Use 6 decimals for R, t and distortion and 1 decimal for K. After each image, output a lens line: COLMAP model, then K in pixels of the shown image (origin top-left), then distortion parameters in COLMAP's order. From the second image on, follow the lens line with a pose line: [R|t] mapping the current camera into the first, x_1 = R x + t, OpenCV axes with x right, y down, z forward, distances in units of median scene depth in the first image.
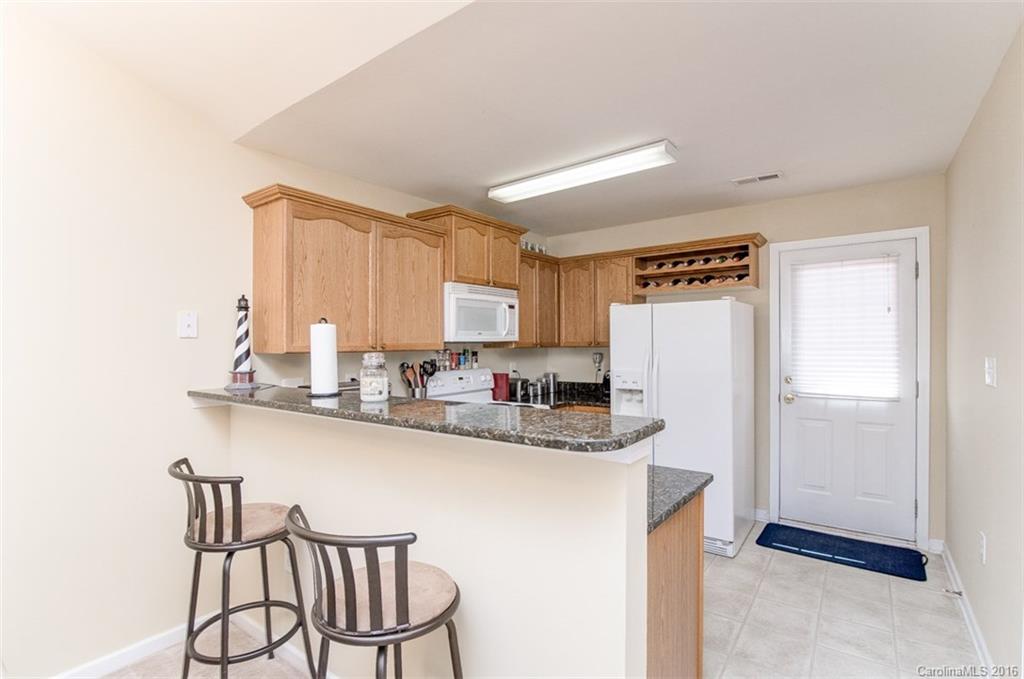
lens RADIAL K [[485.3, 0, 521.9], [0, 485.3, 345.2], [0, 0, 1]] dist [-0.004754, -0.001774]
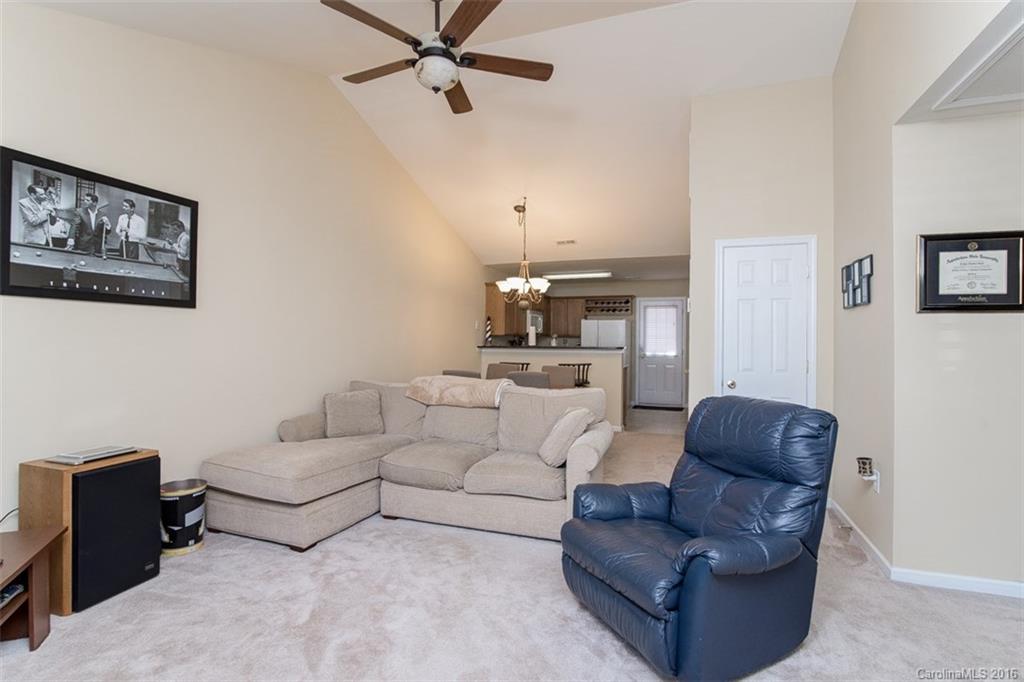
lens RADIAL K [[485.3, 0, 515.5], [0, 485.3, 340.5], [0, 0, 1]] dist [-0.004754, -0.001774]
pose [[0.962499, 0.014397, 0.270903, -0.887271], [-0.012879, 0.999890, -0.007381, 0.053583], [-0.270979, 0.003615, 0.962578, -1.449966]]
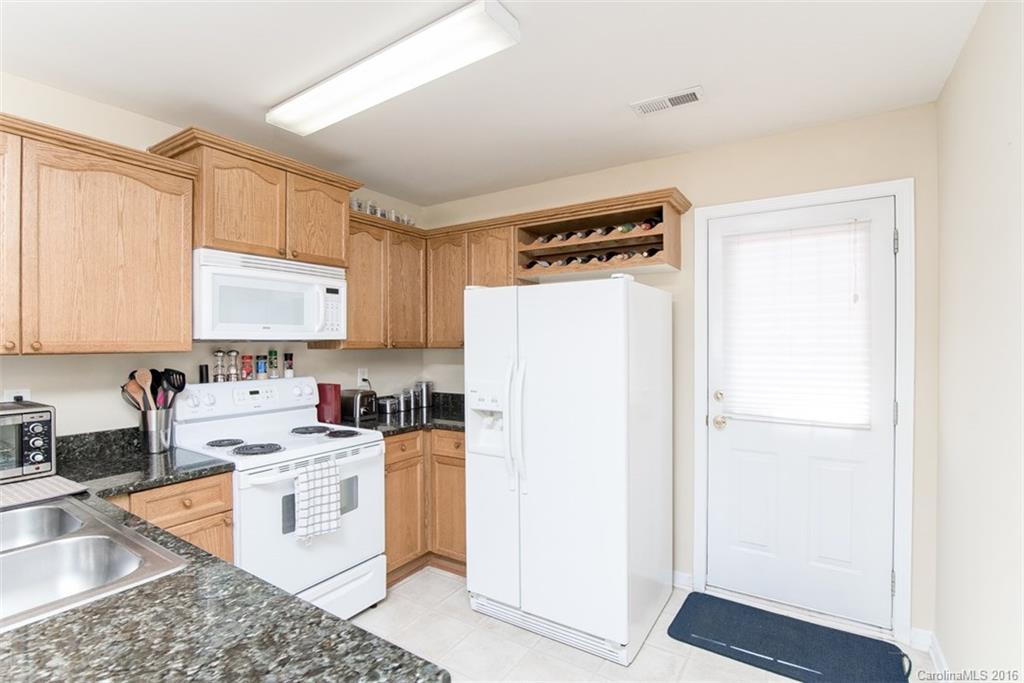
lens RADIAL K [[485.3, 0, 503.0], [0, 485.3, 340.8], [0, 0, 1]] dist [-0.004754, -0.001774]
pose [[0.999360, 0.007584, 0.034967, 0.220323], [-0.007324, 0.999945, -0.007552, -0.003320], [-0.035023, 0.007291, 0.999360, 0.312547]]
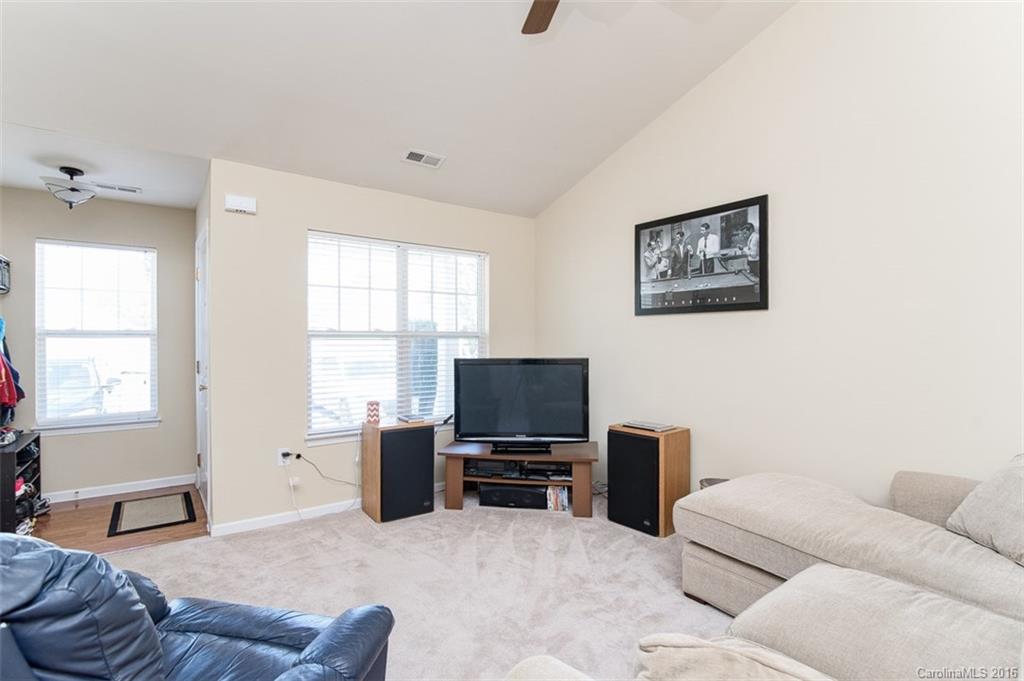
lens RADIAL K [[485.3, 0, 511.2], [0, 485.3, 344.7], [0, 0, 1]] dist [-0.004754, -0.001774]
pose [[-0.290648, 0.011967, -0.956755, -0.415042], [-0.006612, 0.999873, 0.014515, 0.048383], [0.956807, 0.010545, -0.290532, -0.786839]]
